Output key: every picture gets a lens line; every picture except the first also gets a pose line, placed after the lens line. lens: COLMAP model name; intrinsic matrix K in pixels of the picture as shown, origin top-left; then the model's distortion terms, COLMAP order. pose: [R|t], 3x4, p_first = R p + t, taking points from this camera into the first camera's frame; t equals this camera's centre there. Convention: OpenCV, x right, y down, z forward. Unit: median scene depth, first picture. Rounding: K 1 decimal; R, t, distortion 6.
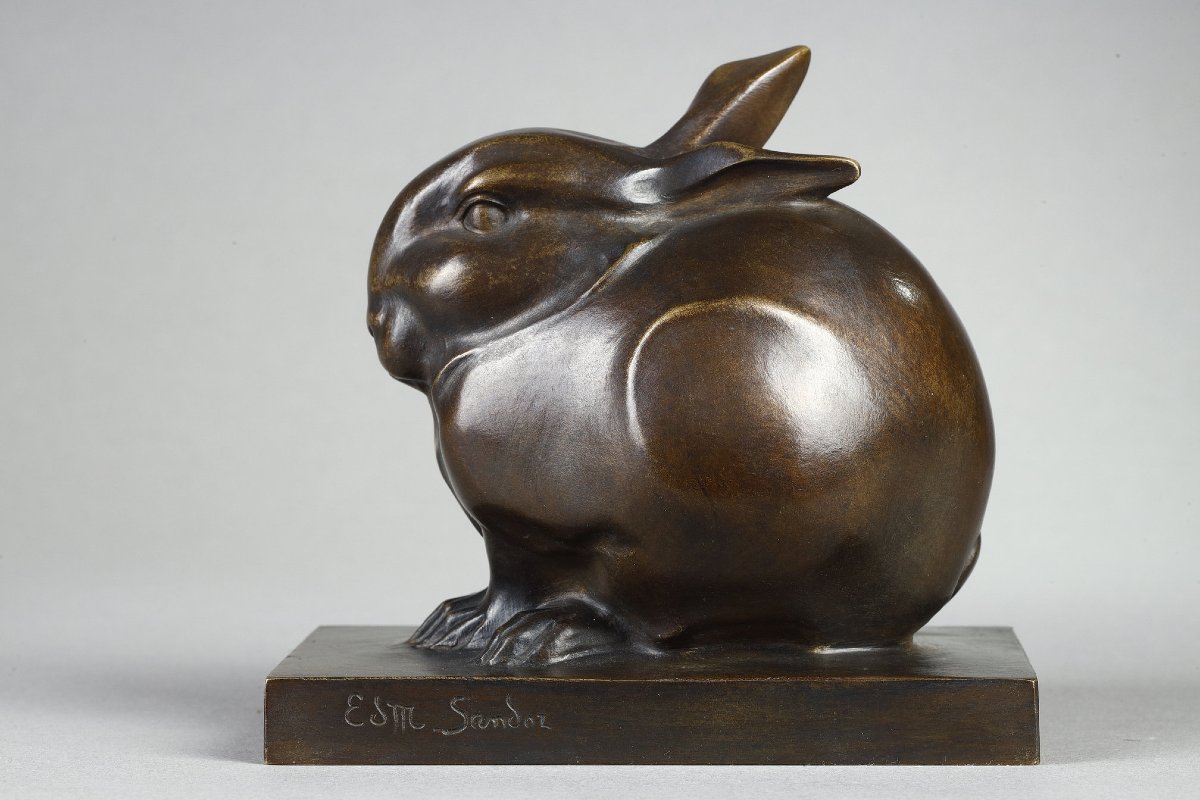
lens RADIAL K [[5841.9, 0, 600.0], [0, 5841.9, 400.0], [0, 0, 1]] dist [0.134149, -6.446909]
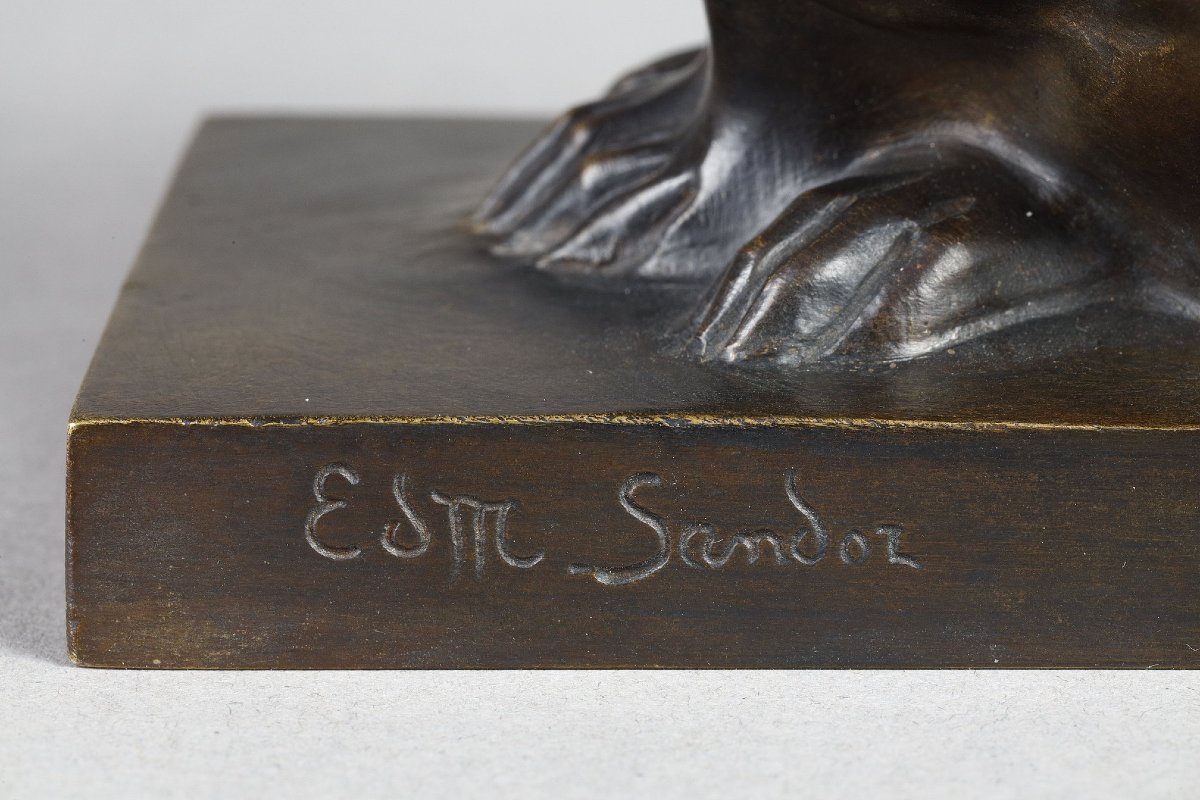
lens RADIAL K [[5841.9, 0, 600.0], [0, 5841.9, 400.0], [0, 0, 1]] dist [0.134149, -6.446909]
pose [[0.999133, -0.011048, 0.040144, -0.039823], [0.000463, 0.967043, 0.254614, -0.038729], [-0.041634, -0.254375, 0.966209, 0.670367]]
